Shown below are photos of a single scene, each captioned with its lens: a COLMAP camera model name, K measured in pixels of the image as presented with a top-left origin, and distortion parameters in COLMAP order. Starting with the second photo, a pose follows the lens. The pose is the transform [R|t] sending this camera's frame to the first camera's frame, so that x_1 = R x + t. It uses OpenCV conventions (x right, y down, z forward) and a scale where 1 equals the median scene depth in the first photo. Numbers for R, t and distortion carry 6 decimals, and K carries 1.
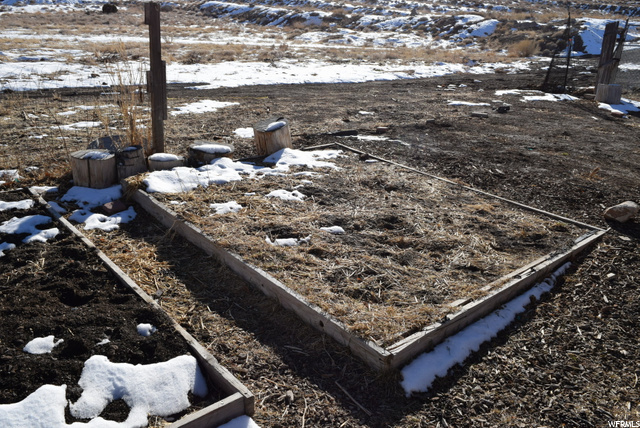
lens RADIAL K [[504.5, 0, 320.2], [0, 504.5, 215.0], [0, 0, 1]] dist [-0.012421, 0.001427]
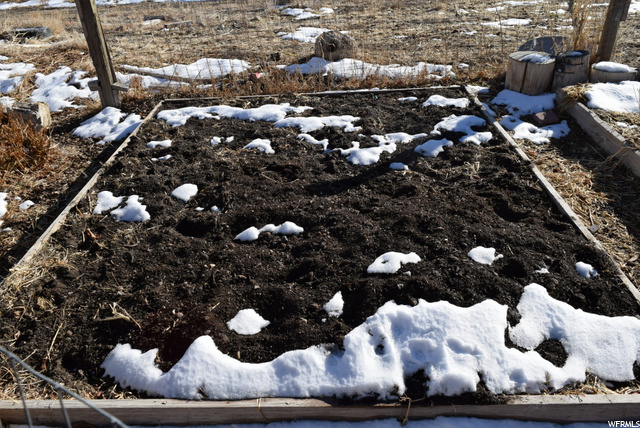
lens RADIAL K [[504.5, 0, 319.1], [0, 504.5, 213.7], [0, 0, 1]] dist [-0.012421, 0.001427]
pose [[0.737922, 0.270619, -0.618253, -0.125882], [-0.151417, 0.959117, 0.239096, -0.007104], [0.657681, -0.082820, 0.748730, 0.023628]]
